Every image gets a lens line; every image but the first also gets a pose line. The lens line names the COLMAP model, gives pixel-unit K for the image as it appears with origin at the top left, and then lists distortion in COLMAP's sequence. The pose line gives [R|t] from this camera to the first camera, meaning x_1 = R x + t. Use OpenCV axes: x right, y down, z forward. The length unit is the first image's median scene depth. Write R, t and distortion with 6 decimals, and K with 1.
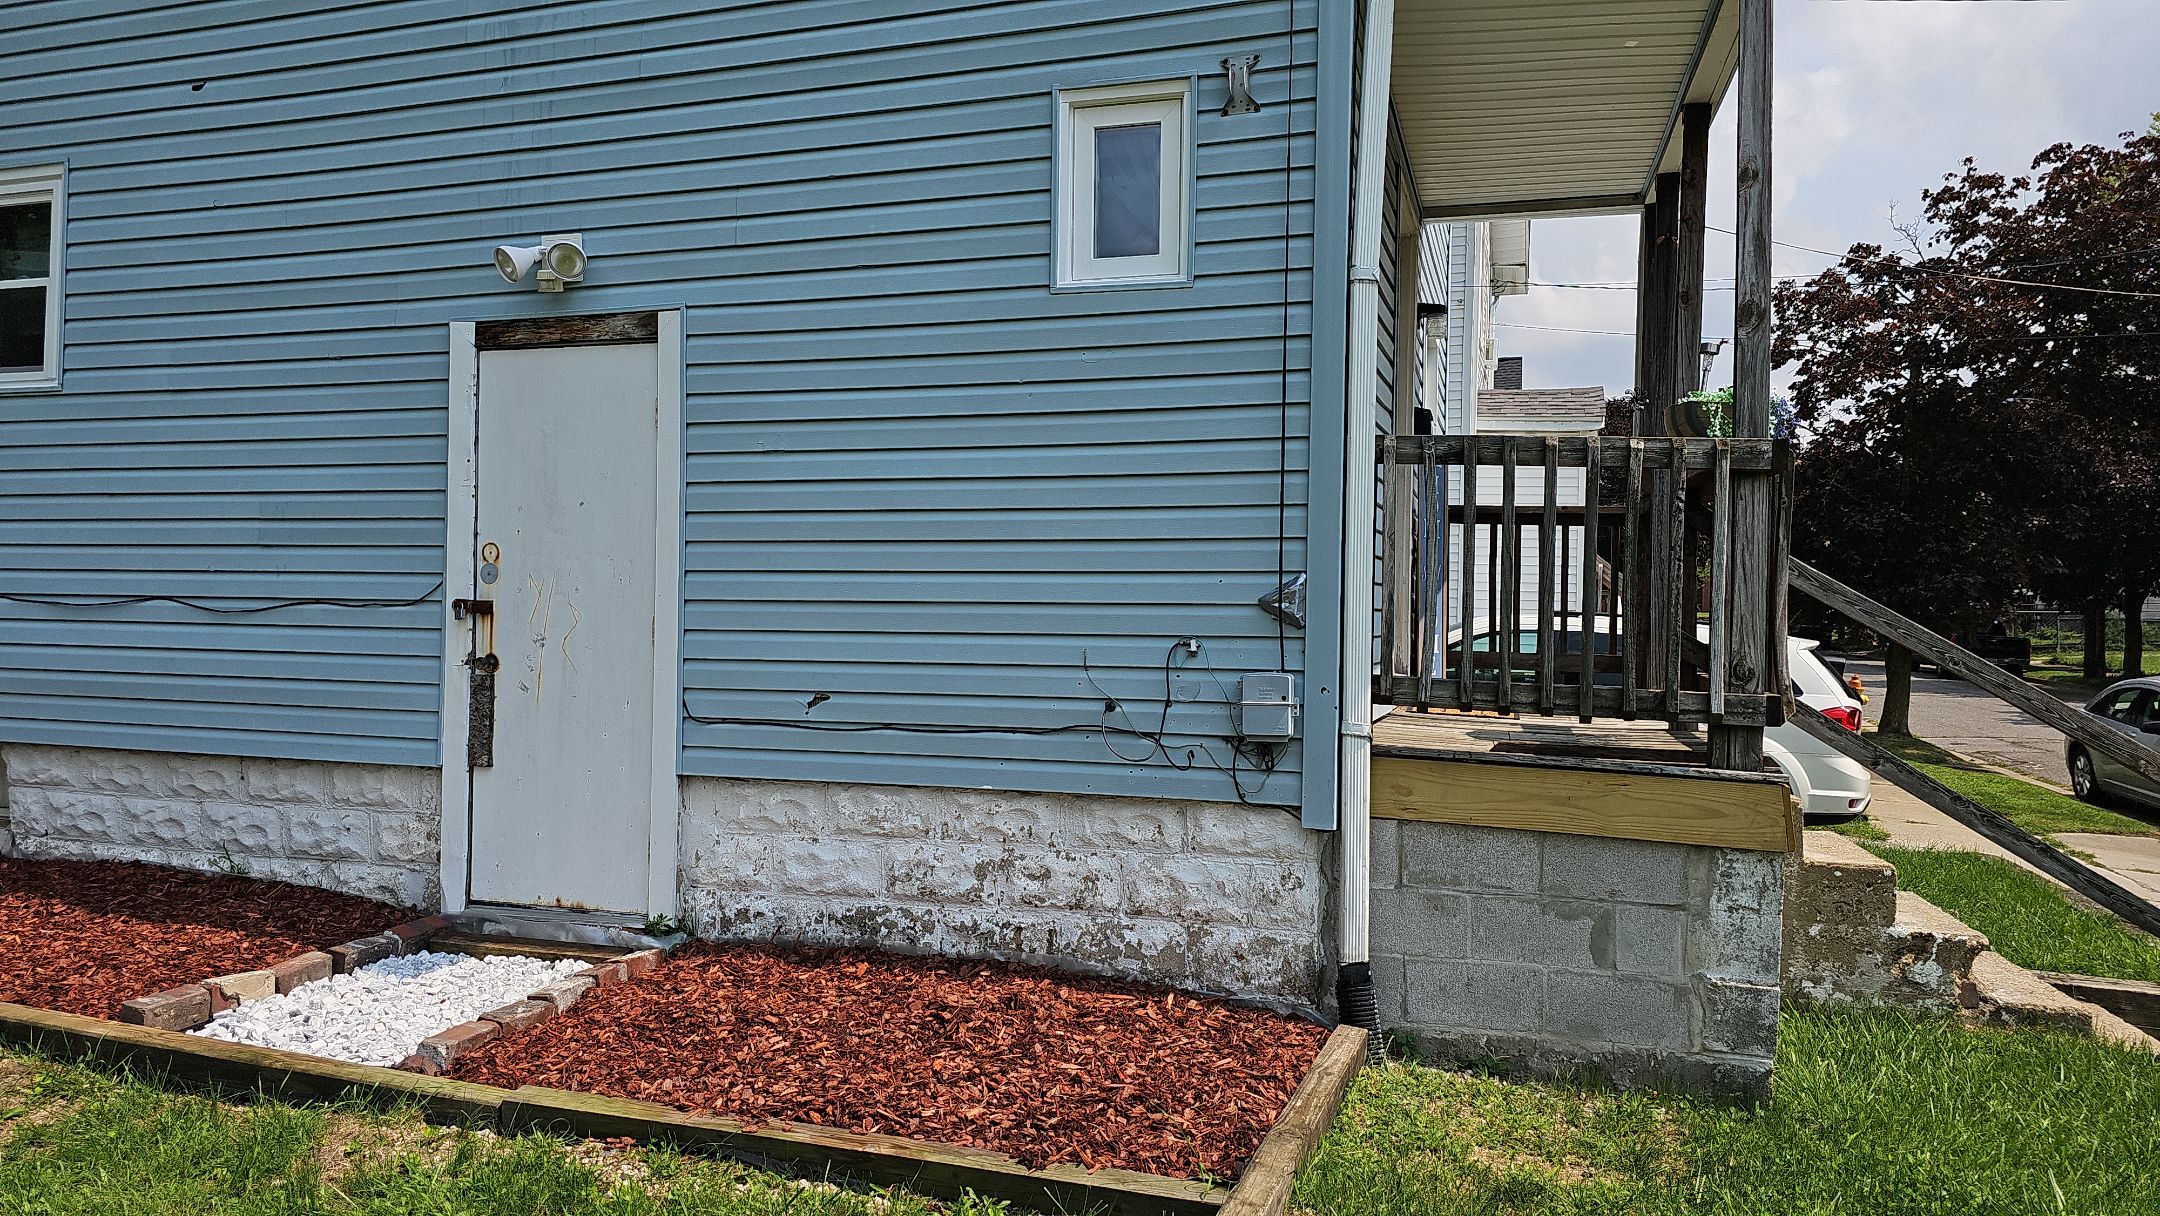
lens RADIAL K [[1414.5, 0, 1073.8], [0, 1414.5, 614.2], [0, 0, 1]] dist [0.021261, -0.005817]
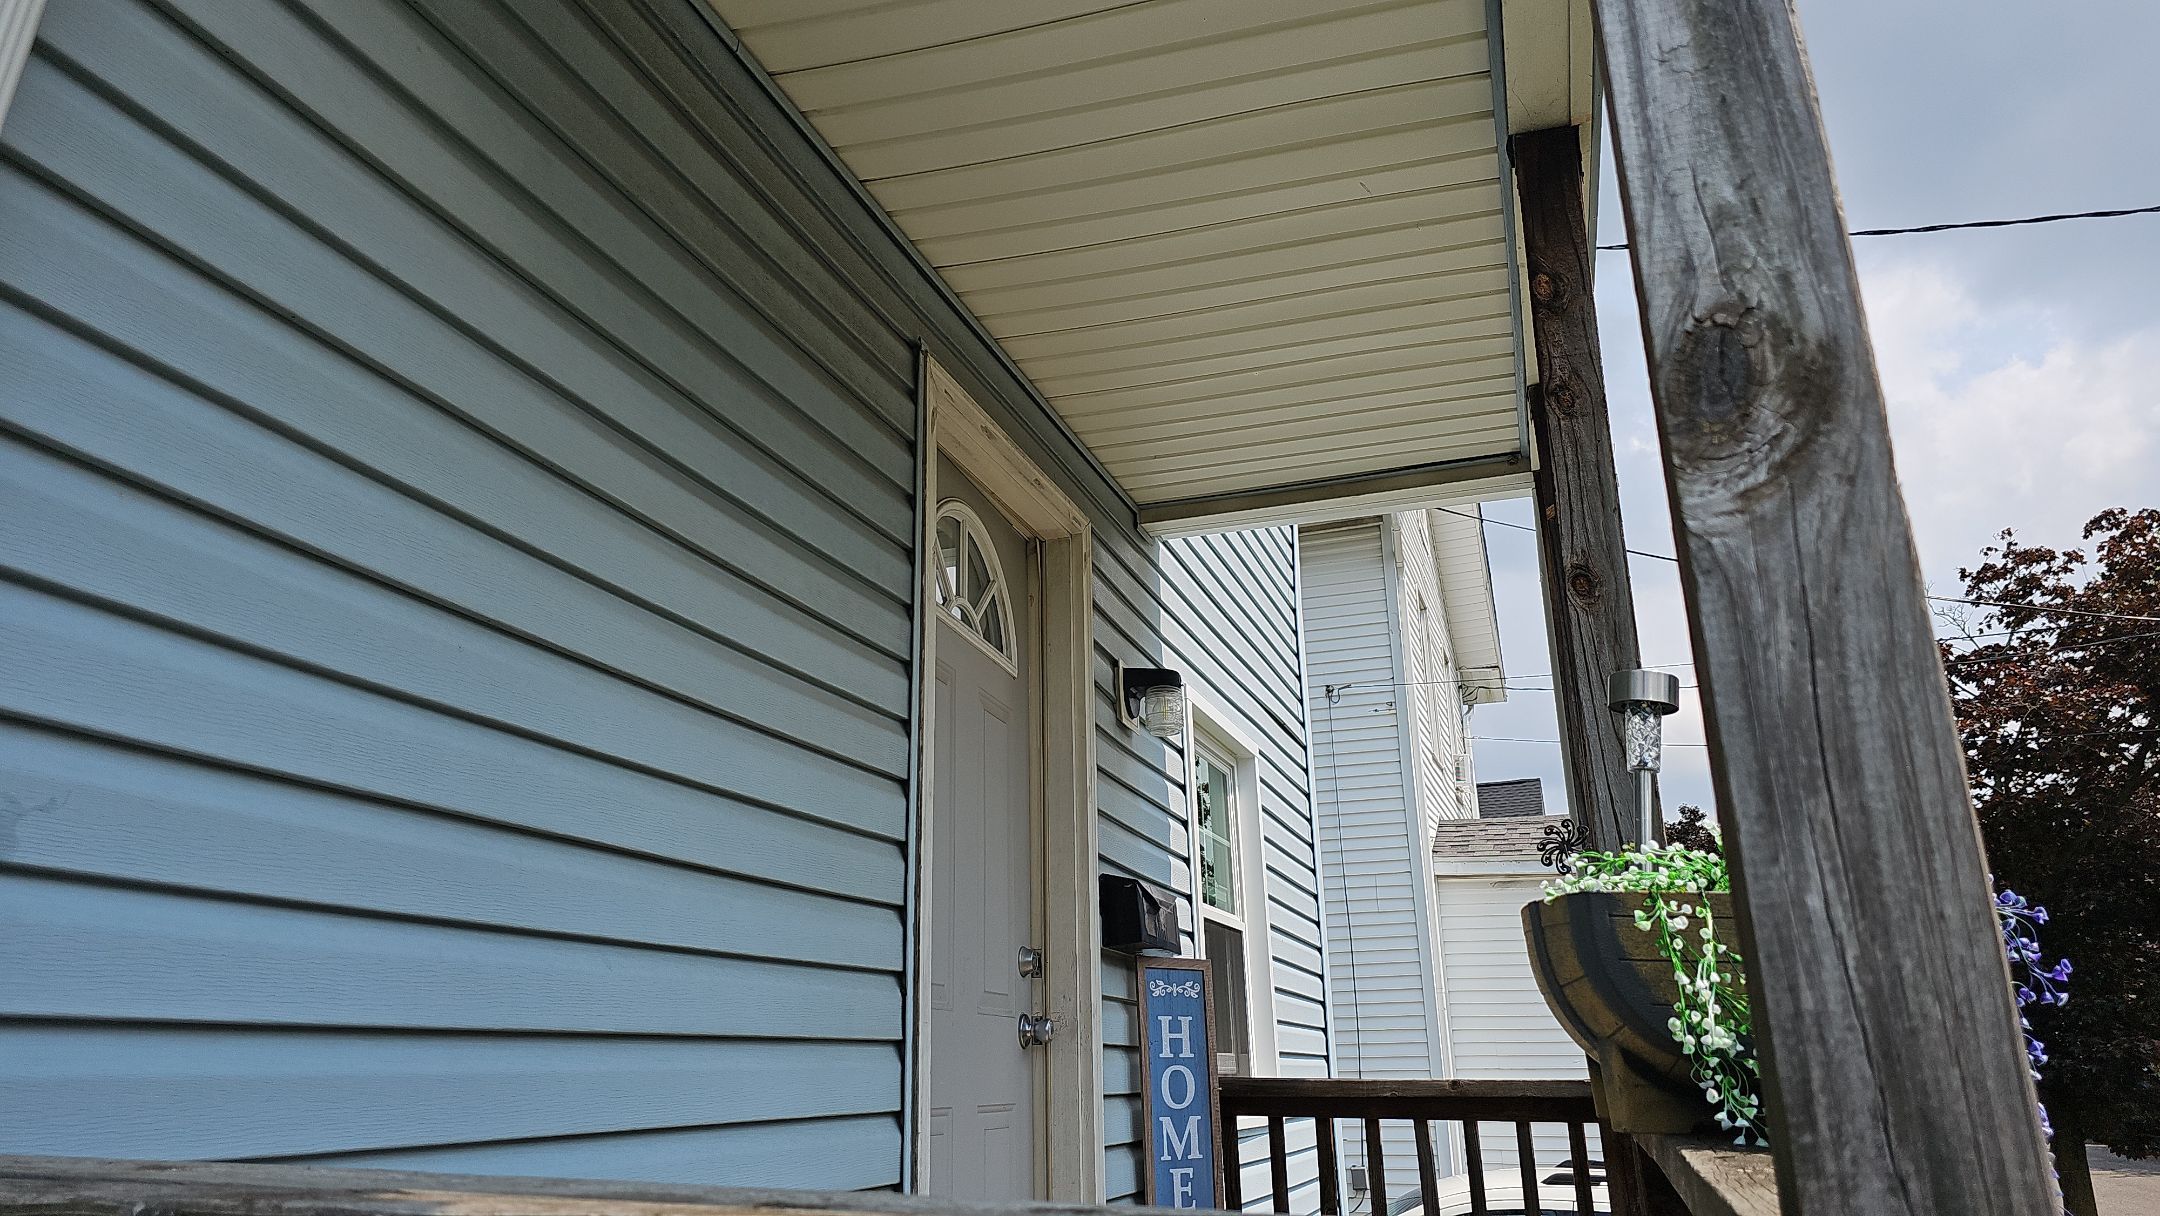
lens RADIAL K [[1414.5, 0, 1081.4], [0, 1414.5, 603.1], [0, 0, 1]] dist [0.021261, -0.005817]
pose [[0.998917, -0.042659, -0.018568, 0.085466], [0.034751, 0.949493, -0.311858, -0.029979], [0.030933, 0.310875, 0.949947, 0.180756]]
